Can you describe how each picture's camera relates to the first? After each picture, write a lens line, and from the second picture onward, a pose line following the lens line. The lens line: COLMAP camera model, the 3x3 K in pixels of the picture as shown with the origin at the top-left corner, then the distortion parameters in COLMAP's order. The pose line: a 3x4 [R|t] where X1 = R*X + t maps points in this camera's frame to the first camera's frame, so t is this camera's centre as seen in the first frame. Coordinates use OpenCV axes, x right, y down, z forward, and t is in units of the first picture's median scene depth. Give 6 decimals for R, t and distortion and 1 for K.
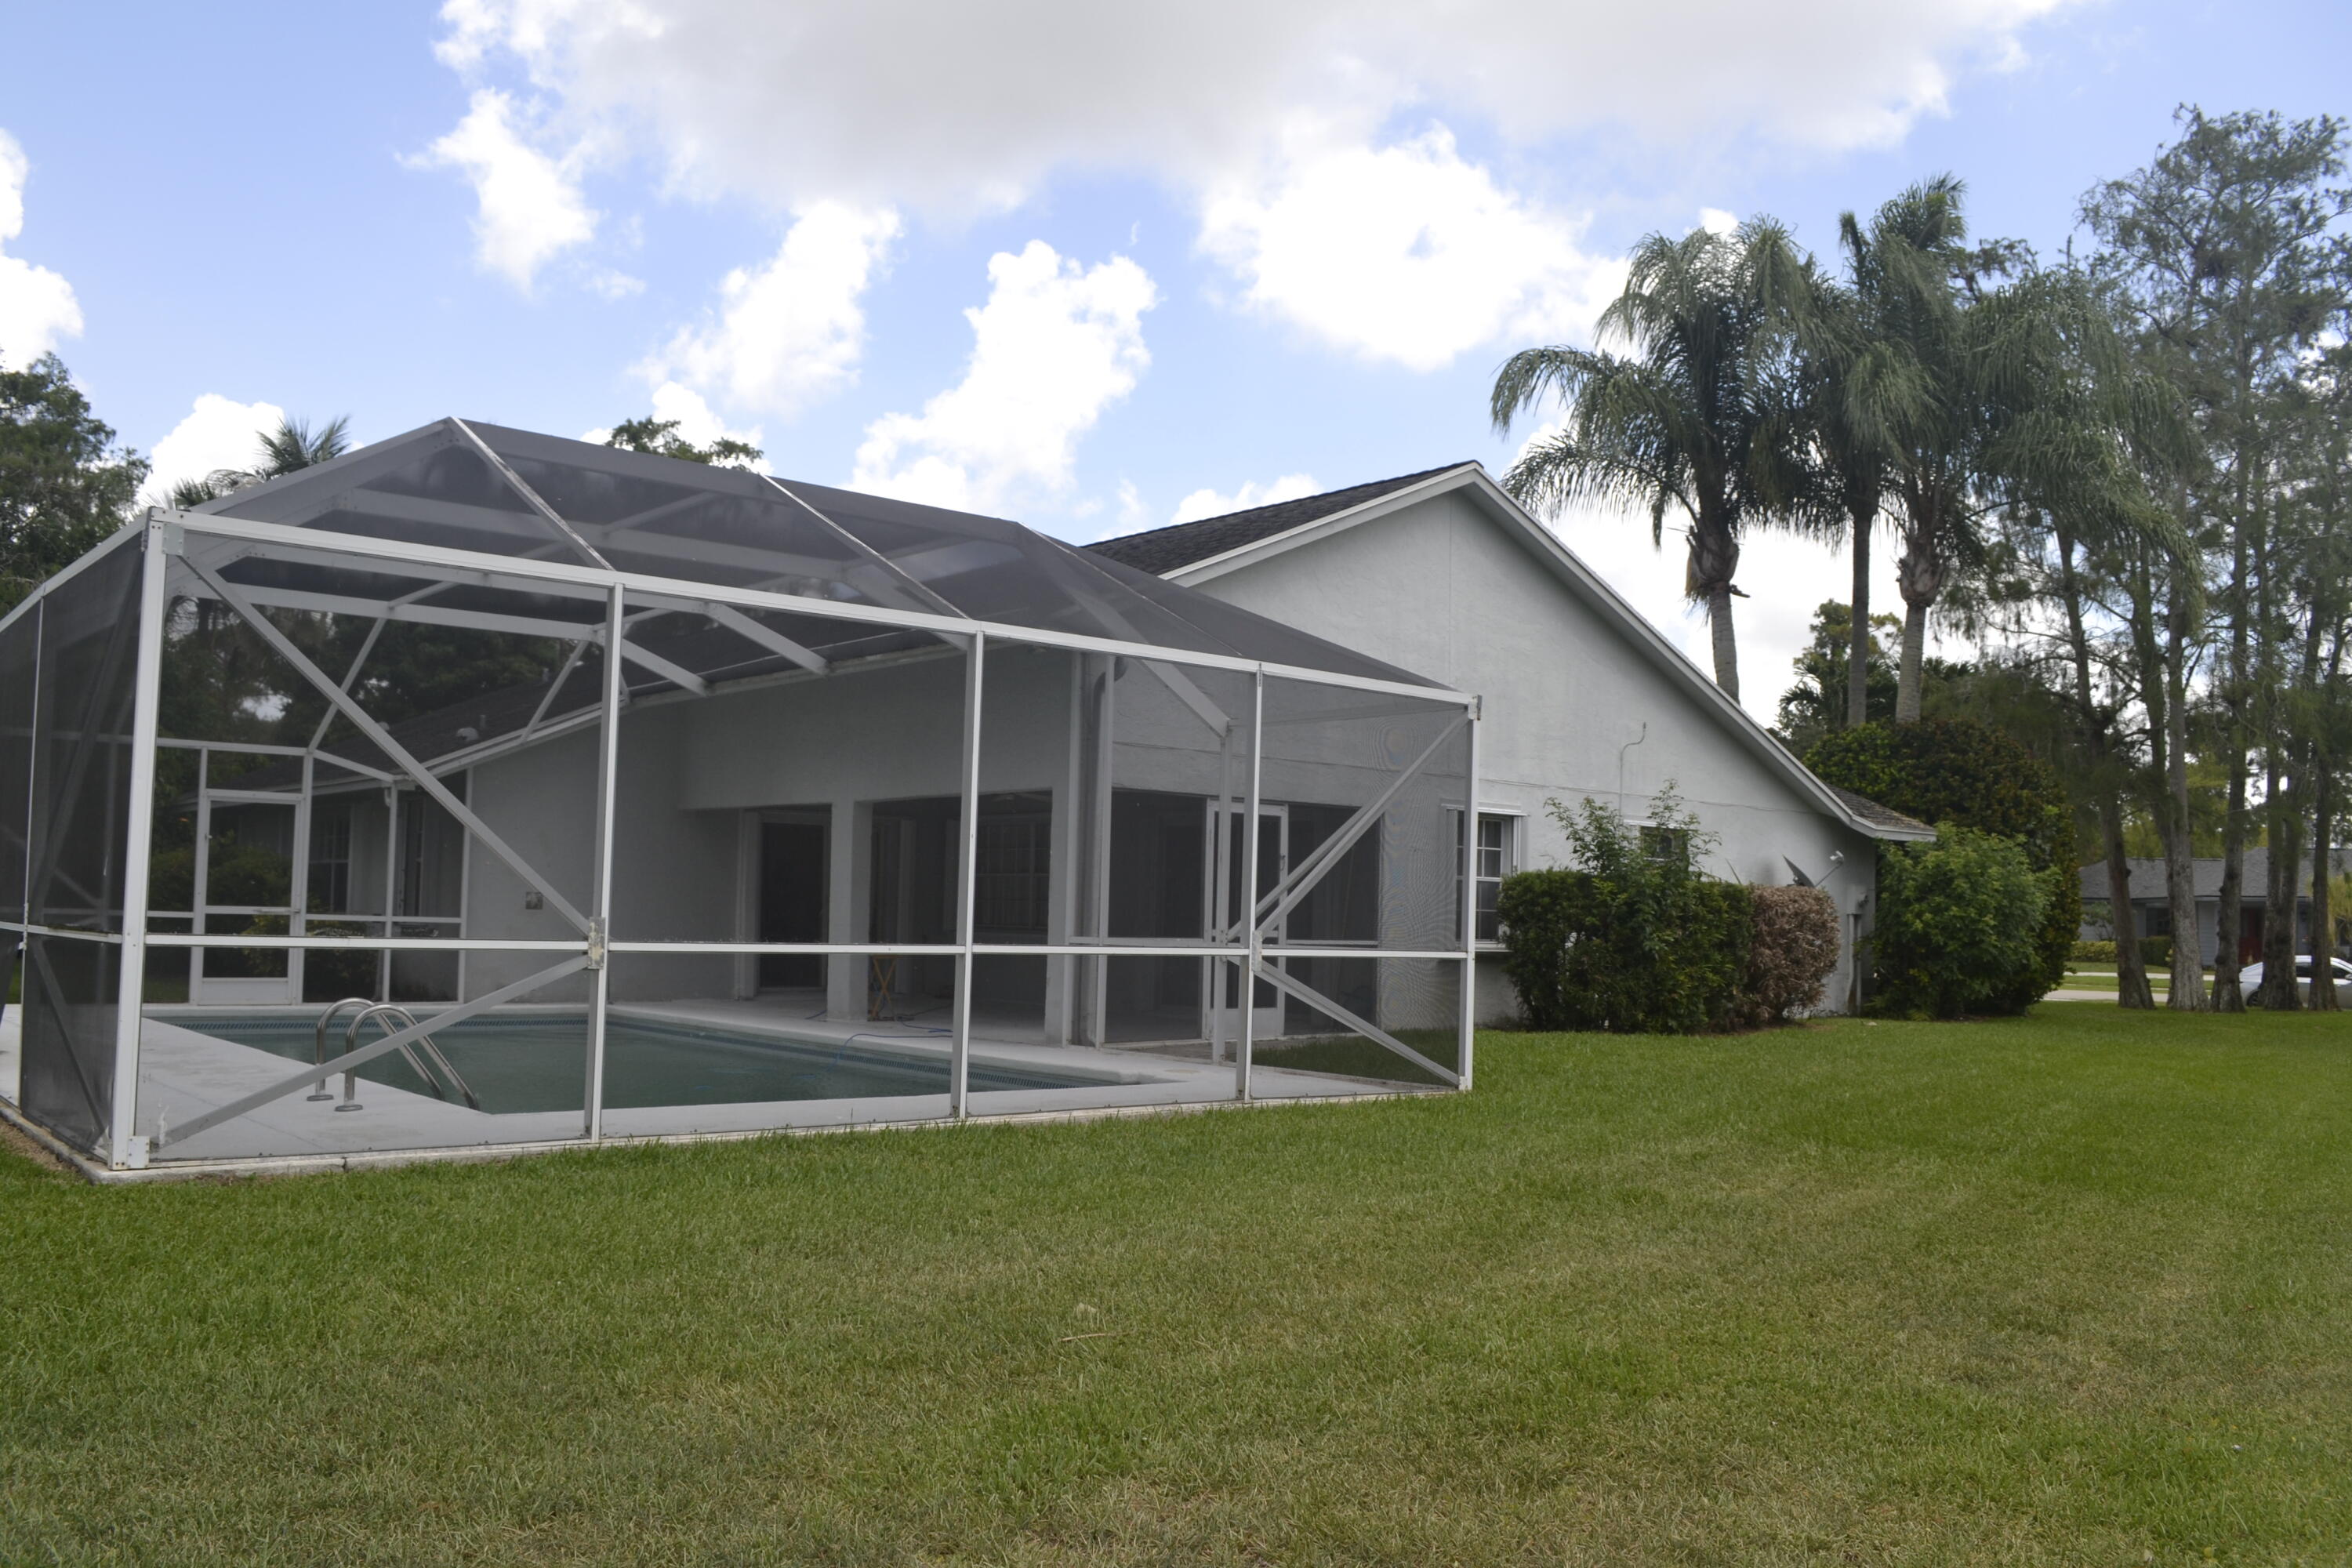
lens RADIAL K [[1867.6, 0, 1175.3], [0, 1867.6, 782.3], [0, 0, 1]] dist [-0.091104, 0.021259]
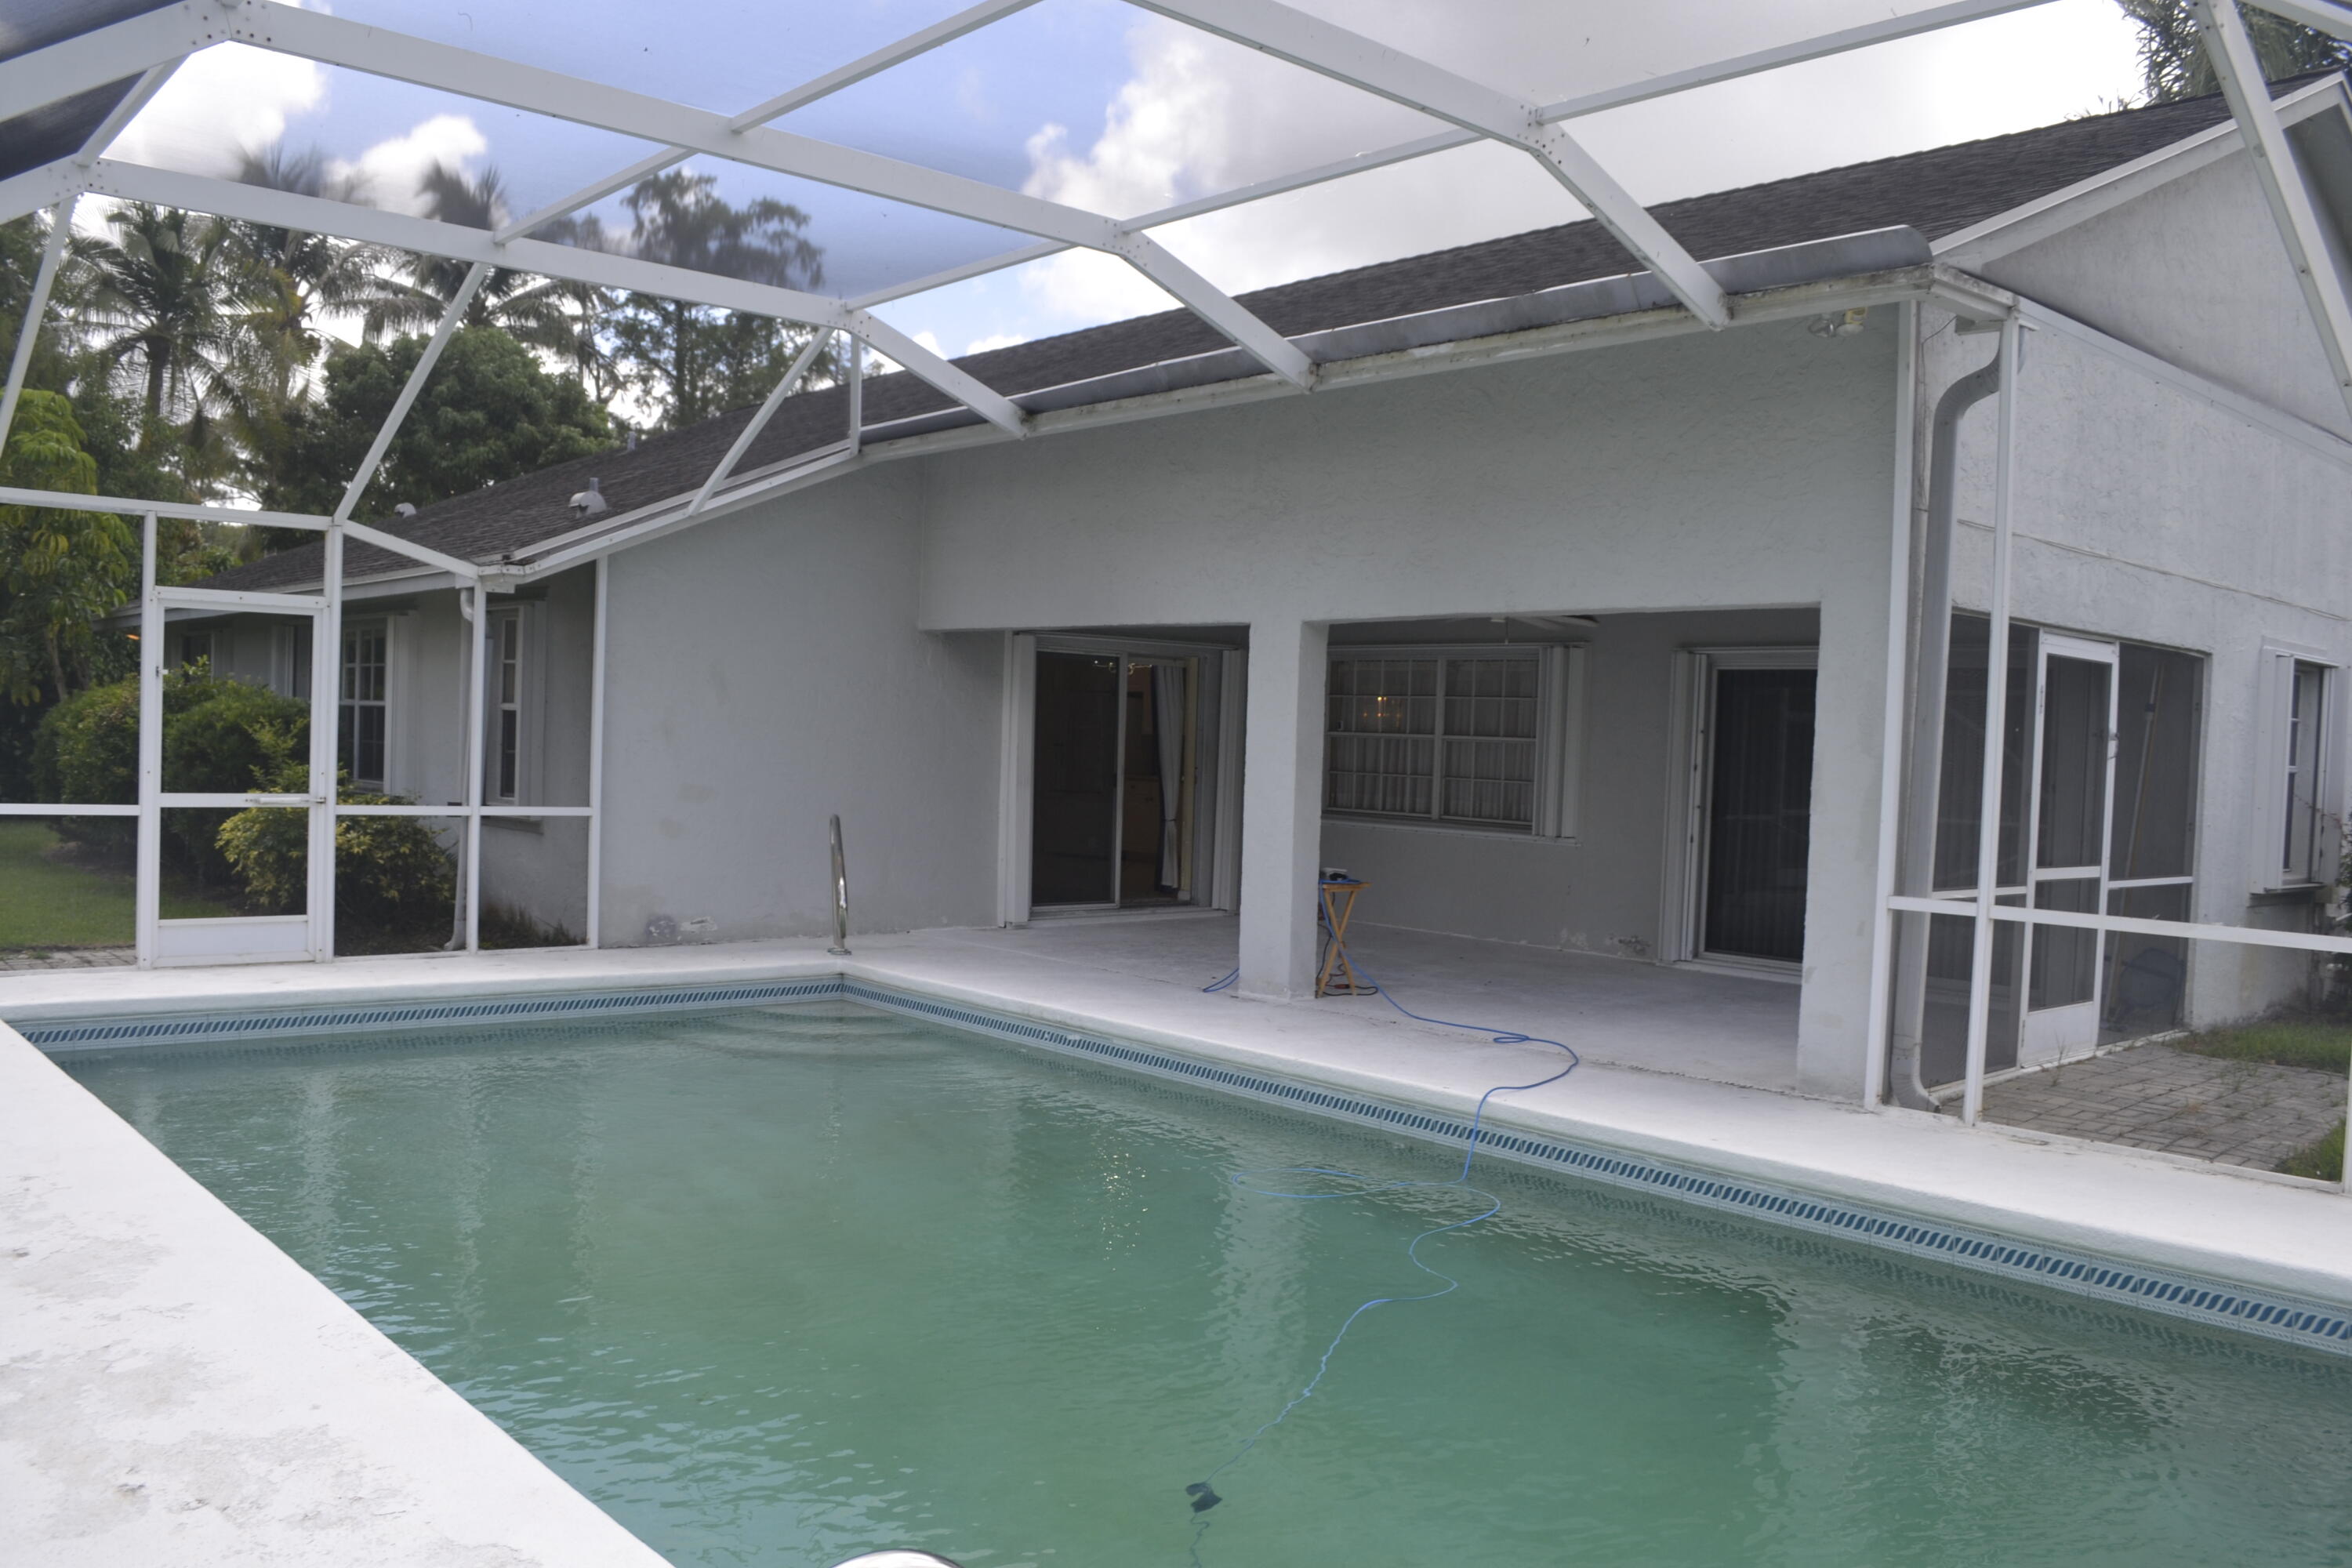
lens RADIAL K [[1867.6, 0, 1177.9], [0, 1867.6, 791.6], [0, 0, 1]] dist [-0.091104, 0.021259]
pose [[0.999680, 0.014841, 0.020478, -0.068879], [-0.016698, 0.995461, 0.093697, 0.003210], [-0.018995, -0.094009, 0.995390, 0.131220]]
